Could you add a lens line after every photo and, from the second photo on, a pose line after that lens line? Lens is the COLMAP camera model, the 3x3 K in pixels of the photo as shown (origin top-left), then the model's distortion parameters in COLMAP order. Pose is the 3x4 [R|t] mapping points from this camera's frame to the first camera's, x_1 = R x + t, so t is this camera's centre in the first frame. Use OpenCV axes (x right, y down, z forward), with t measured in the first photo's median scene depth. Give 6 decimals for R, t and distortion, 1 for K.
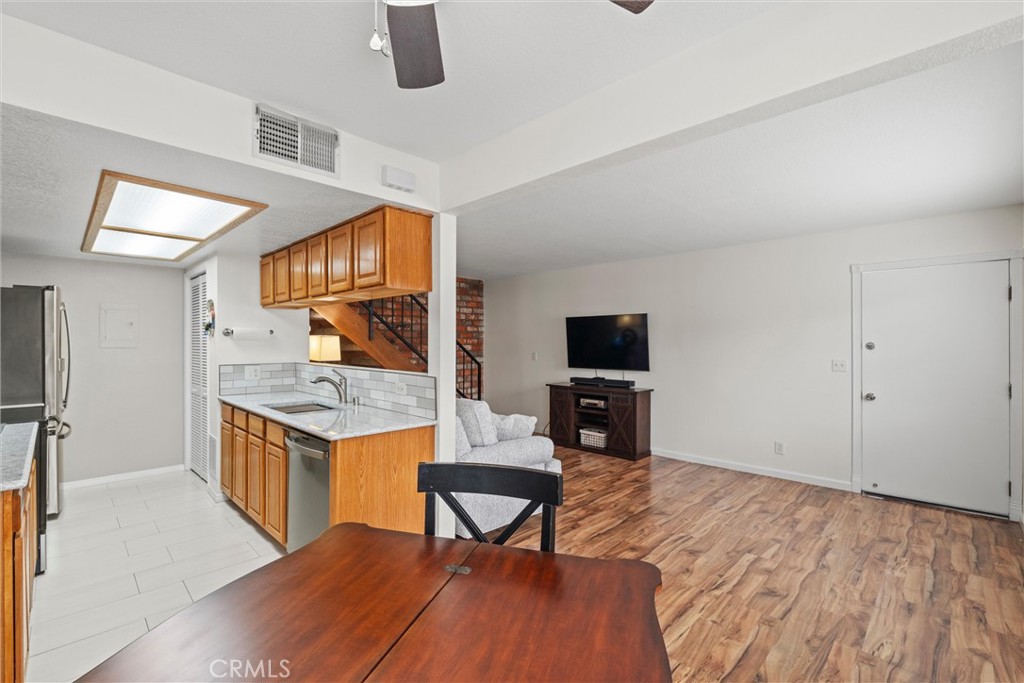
lens RADIAL K [[448.2, 0, 513.0], [0, 448.2, 343.4], [0, 0, 1]] dist [-0.001950, -0.000024]
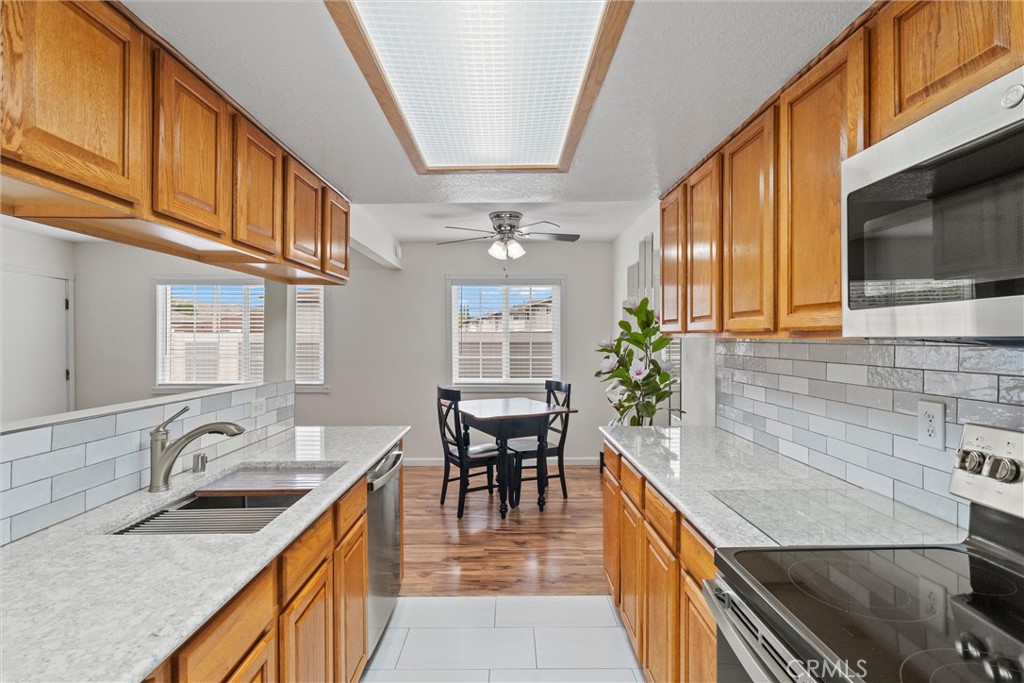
lens RADIAL K [[482.1, 0, 512.5], [0, 482.1, 335.9], [0, 0, 1]] dist [-0.000804, 0.000255]
pose [[-0.704437, 0.001992, 0.709764, -0.779751], [0.003055, 0.999995, 0.000225, -0.008136], [-0.709760, 0.002326, -0.704440, 0.906710]]
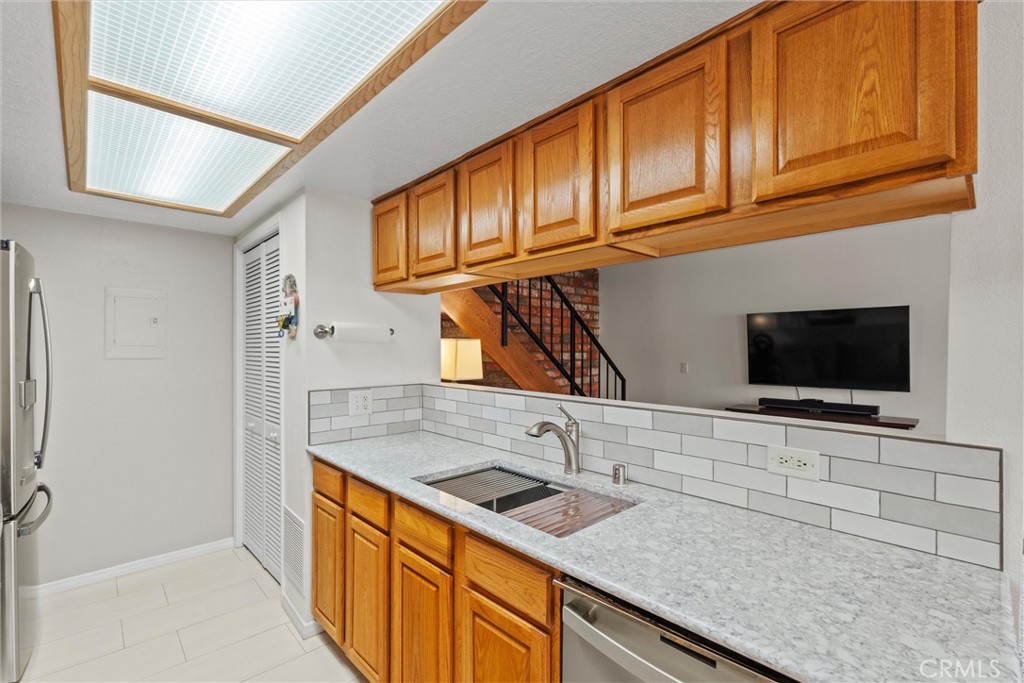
lens RADIAL K [[448.6, 0, 511.4], [0, 448.6, 348.7], [0, 0, 1]] dist [-0.002955, -0.000008]
pose [[0.999477, -0.001497, -0.032296, -0.359811], [0.001404, 0.999995, -0.002882, -0.001633], [0.032300, 0.002835, 0.999474, 0.420163]]
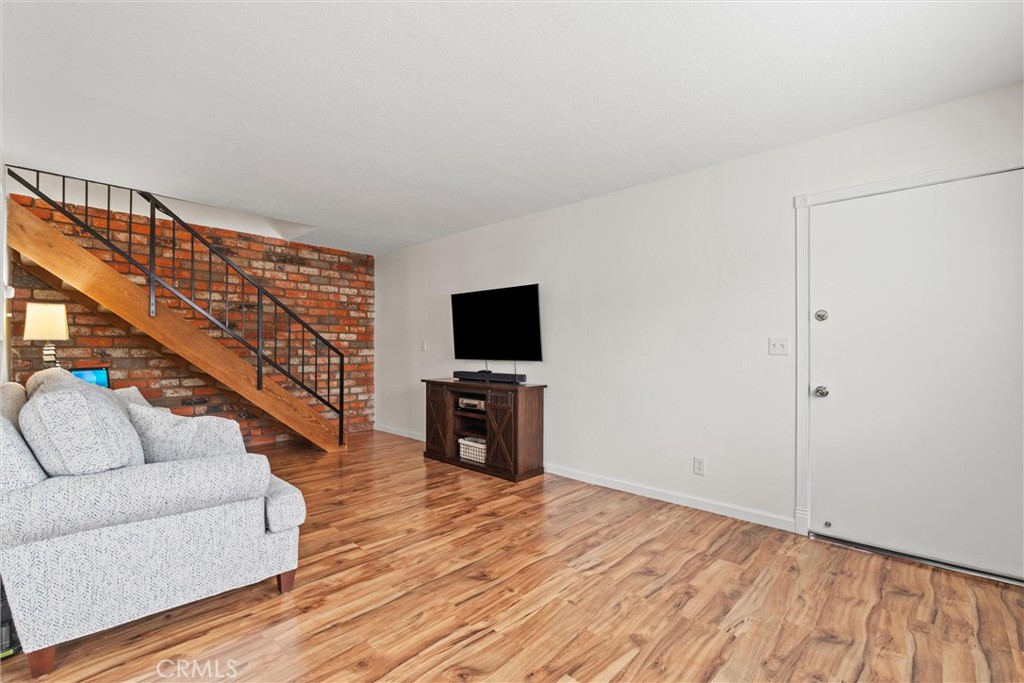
lens RADIAL K [[448.6, 0, 511.4], [0, 448.6, 348.7], [0, 0, 1]] dist [-0.002955, -0.000008]
pose [[0.999888, 0.002800, 0.014688, 0.323079], [-0.002766, 0.999993, -0.002357, 0.057890], [-0.014695, 0.002317, 0.999889, 0.335471]]
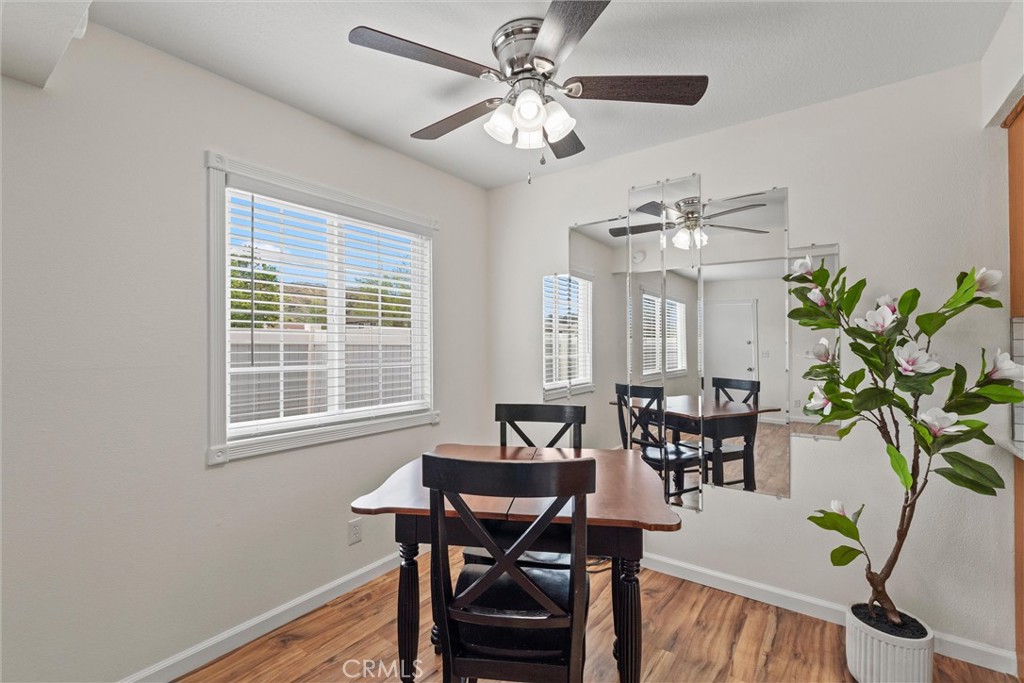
lens RADIAL K [[448.2, 0, 513.0], [0, 448.2, 343.4], [0, 0, 1]] dist [-0.001950, -0.000024]
pose [[-0.989422, -0.000940, -0.145066, 0.017627], [-0.000694, 0.999998, -0.001746, 0.019892], [0.145067, -0.001627, -0.989420, 0.618311]]
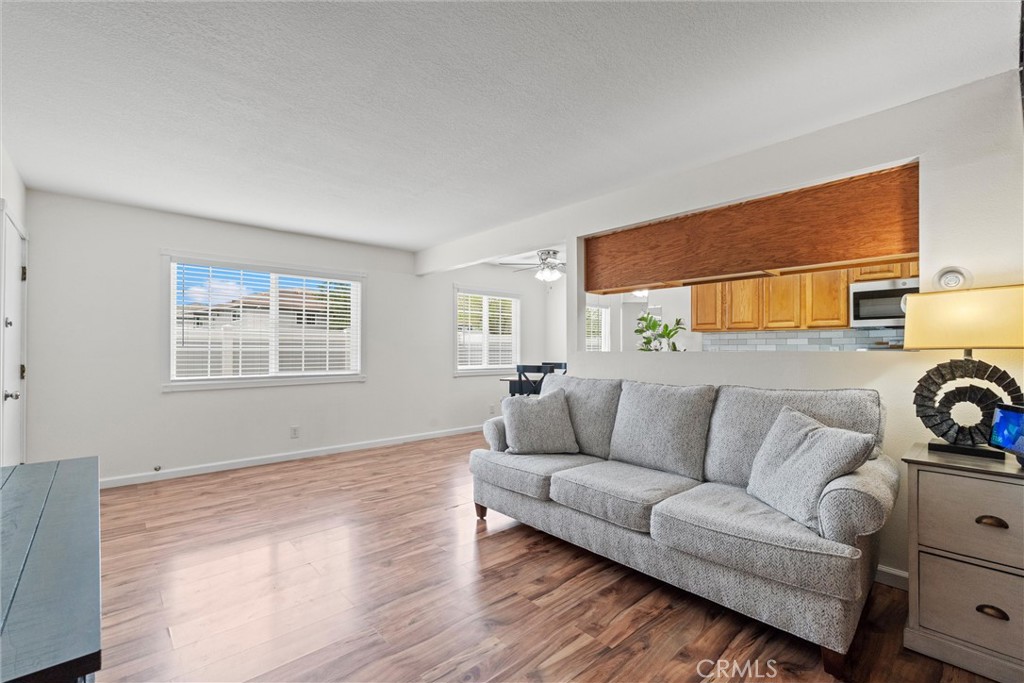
lens RADIAL K [[448.2, 0, 513.0], [0, 448.2, 343.4], [0, 0, 1]] dist [-0.001950, -0.000024]
pose [[-0.998446, -0.003072, 0.055642, -0.026890], [-0.003542, 0.999959, -0.008358, 0.040556], [-0.055614, -0.008543, -0.998416, 1.633606]]
